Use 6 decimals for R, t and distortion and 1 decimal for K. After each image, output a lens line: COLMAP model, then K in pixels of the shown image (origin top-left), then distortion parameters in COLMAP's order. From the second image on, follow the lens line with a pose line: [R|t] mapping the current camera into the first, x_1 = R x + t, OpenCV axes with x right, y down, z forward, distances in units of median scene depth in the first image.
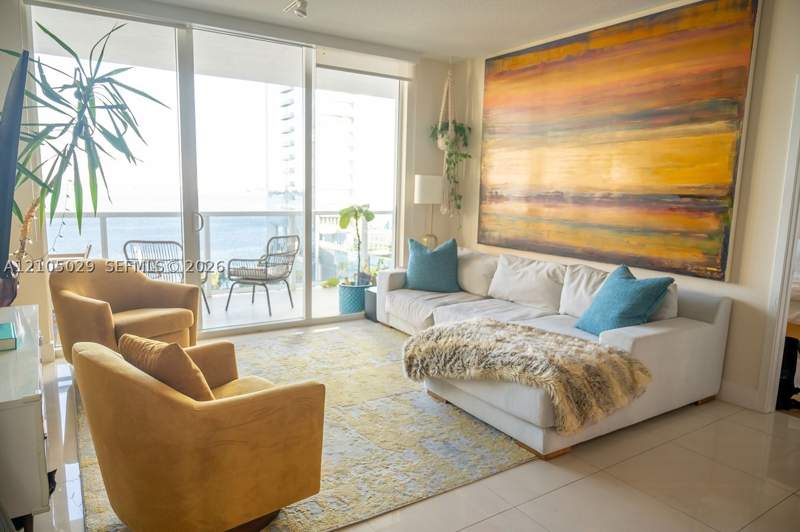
lens RADIAL K [[531.6, 0, 400.0], [0, 531.6, 266.0], [0, 0, 1]] dist [-0.011121, 0.001111]
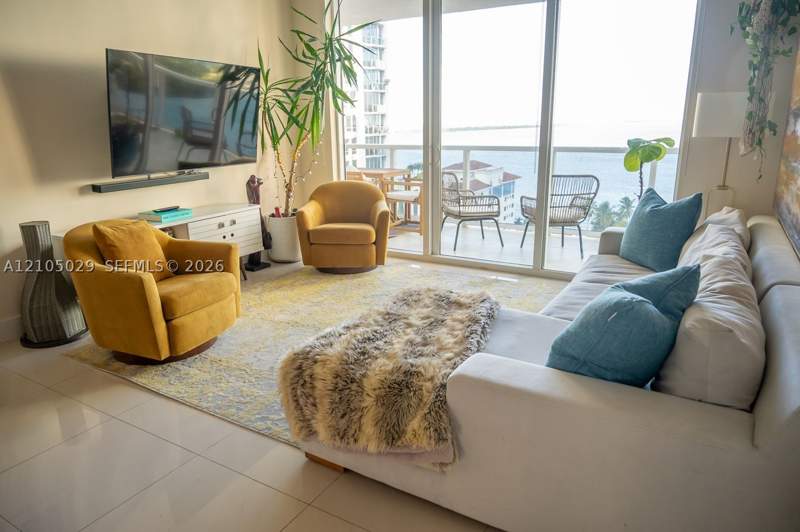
lens RADIAL K [[531.6, 0, 400.0], [0, 531.6, 266.0], [0, 0, 1]] dist [-0.011121, 0.001111]
pose [[0.442887, 0.206664, -0.872434, 0.522567], [-0.102364, 0.978364, 0.179792, -0.043747], [0.890715, 0.009678, 0.454459, 0.399045]]
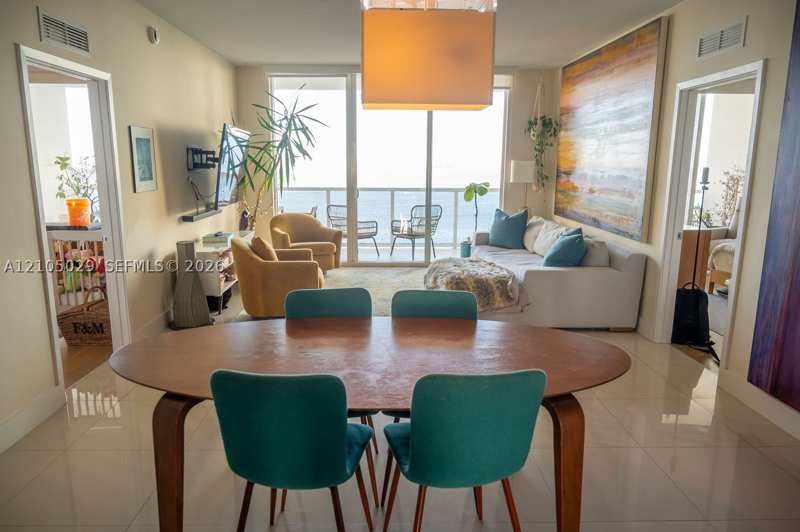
lens RADIAL K [[547.9, 0, 400.0], [0, 547.9, 266.0], [0, 0, 1]] dist [0.038505, -0.001894]
pose [[0.855343, 0.080464, -0.511775, 0.551056], [-0.061792, 0.996658, 0.053425, 0.035915], [0.514364, -0.014073, 0.857457, -0.337242]]
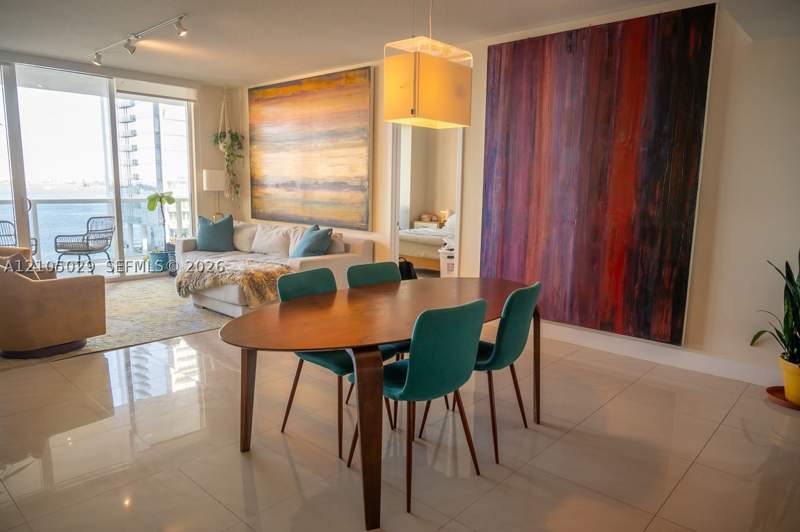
lens RADIAL K [[531.6, 0, 400.0], [0, 531.6, 266.0], [0, 0, 1]] dist [-0.011121, 0.001111]
pose [[0.967671, -0.045853, 0.248011, 0.184762], [0.042276, 0.998911, 0.019733, 0.078991], [-0.248646, -0.008610, 0.968556, -0.504126]]
